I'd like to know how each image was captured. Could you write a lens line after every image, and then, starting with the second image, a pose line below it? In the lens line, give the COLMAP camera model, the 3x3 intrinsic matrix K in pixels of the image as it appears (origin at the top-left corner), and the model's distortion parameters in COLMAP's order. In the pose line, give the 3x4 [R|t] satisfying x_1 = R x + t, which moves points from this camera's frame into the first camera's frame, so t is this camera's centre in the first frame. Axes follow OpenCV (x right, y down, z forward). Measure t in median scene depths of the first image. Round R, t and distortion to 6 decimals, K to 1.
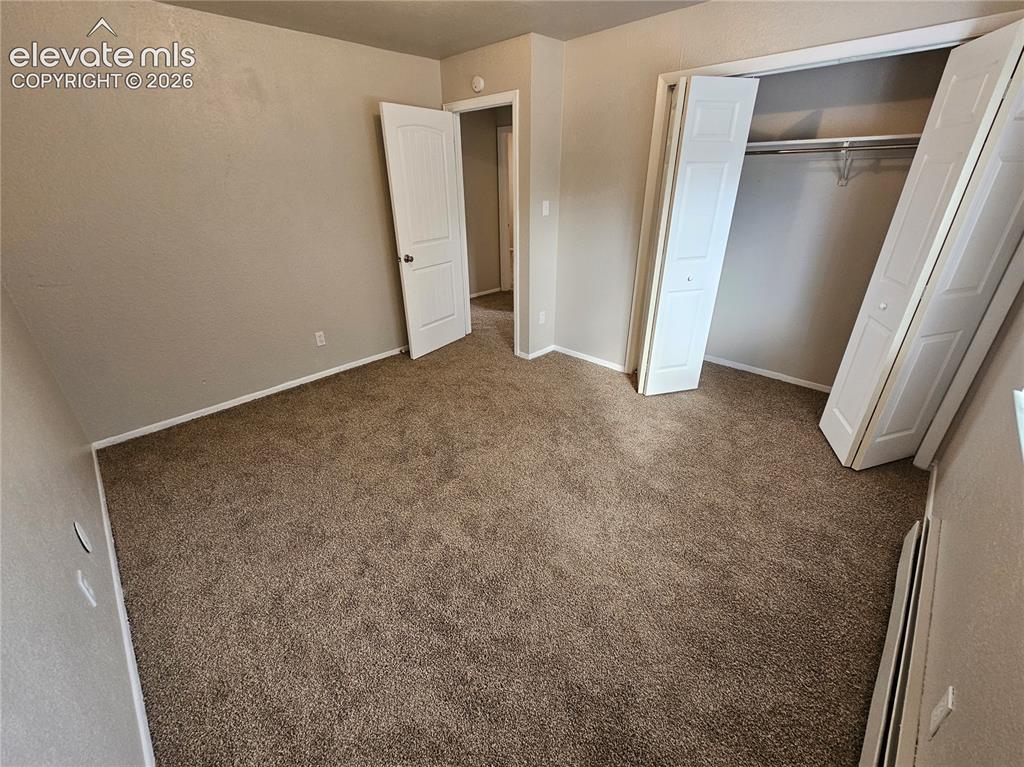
lens RADIAL K [[419.5, 0, 509.4], [0, 419.5, 382.5], [0, 0, 1]] dist [-0.003498, -0.000038]
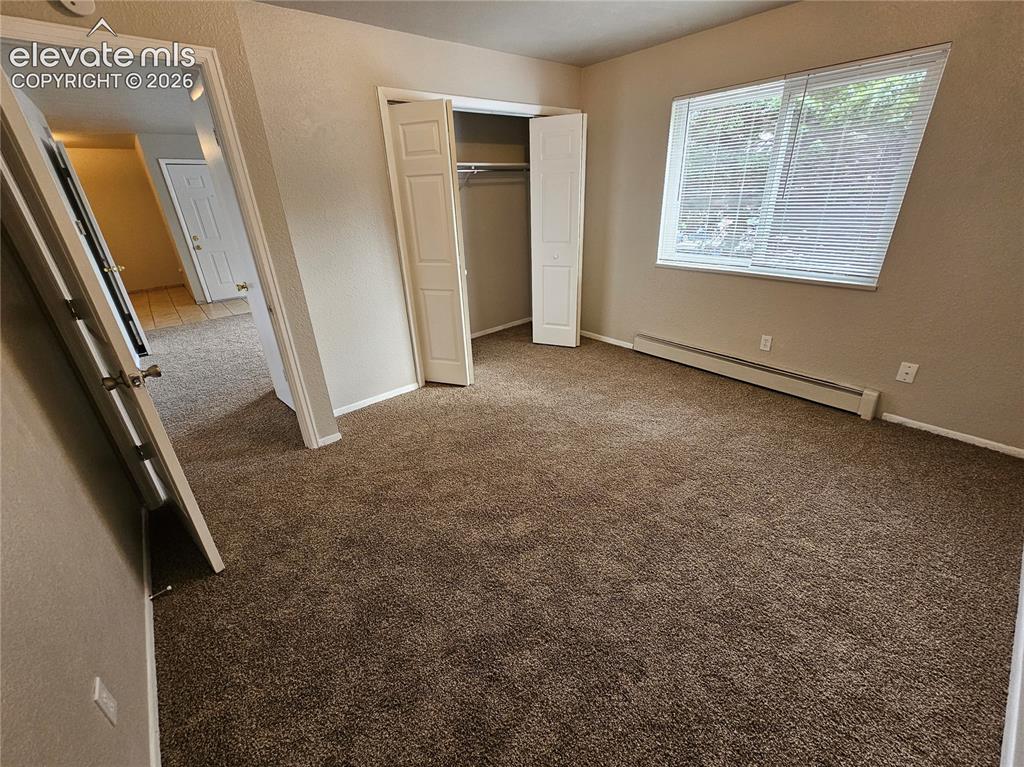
lens RADIAL K [[419.5, 0, 509.4], [0, 419.5, 382.5], [0, 0, 1]] dist [-0.003498, -0.000038]
pose [[0.085194, -0.402887, 0.911276, -0.778270], [0.469680, 0.822846, 0.319881, -0.324194], [-0.878716, 0.400756, 0.259330, 0.735113]]
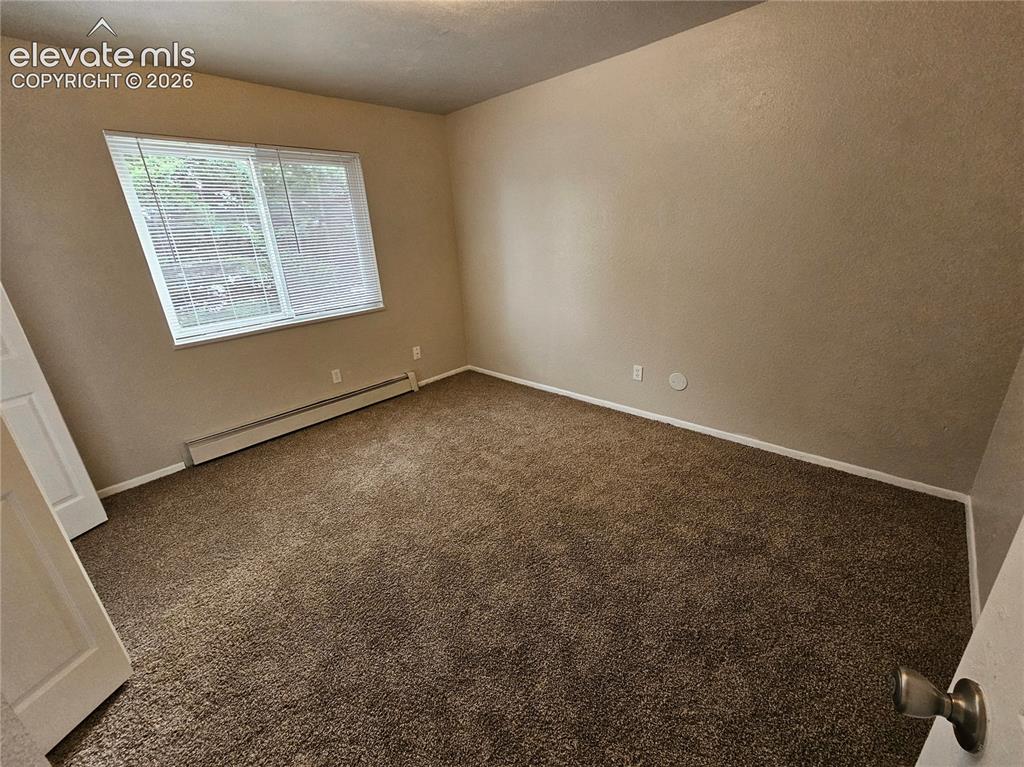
lens RADIAL K [[419.5, 0, 509.4], [0, 419.5, 382.5], [0, 0, 1]] dist [-0.003498, -0.000038]
pose [[-0.997340, 0.072886, 0.001158, -0.151288], [0.051361, 0.691345, 0.720697, -0.606910], [0.051728, 0.718839, -0.693249, 1.313015]]
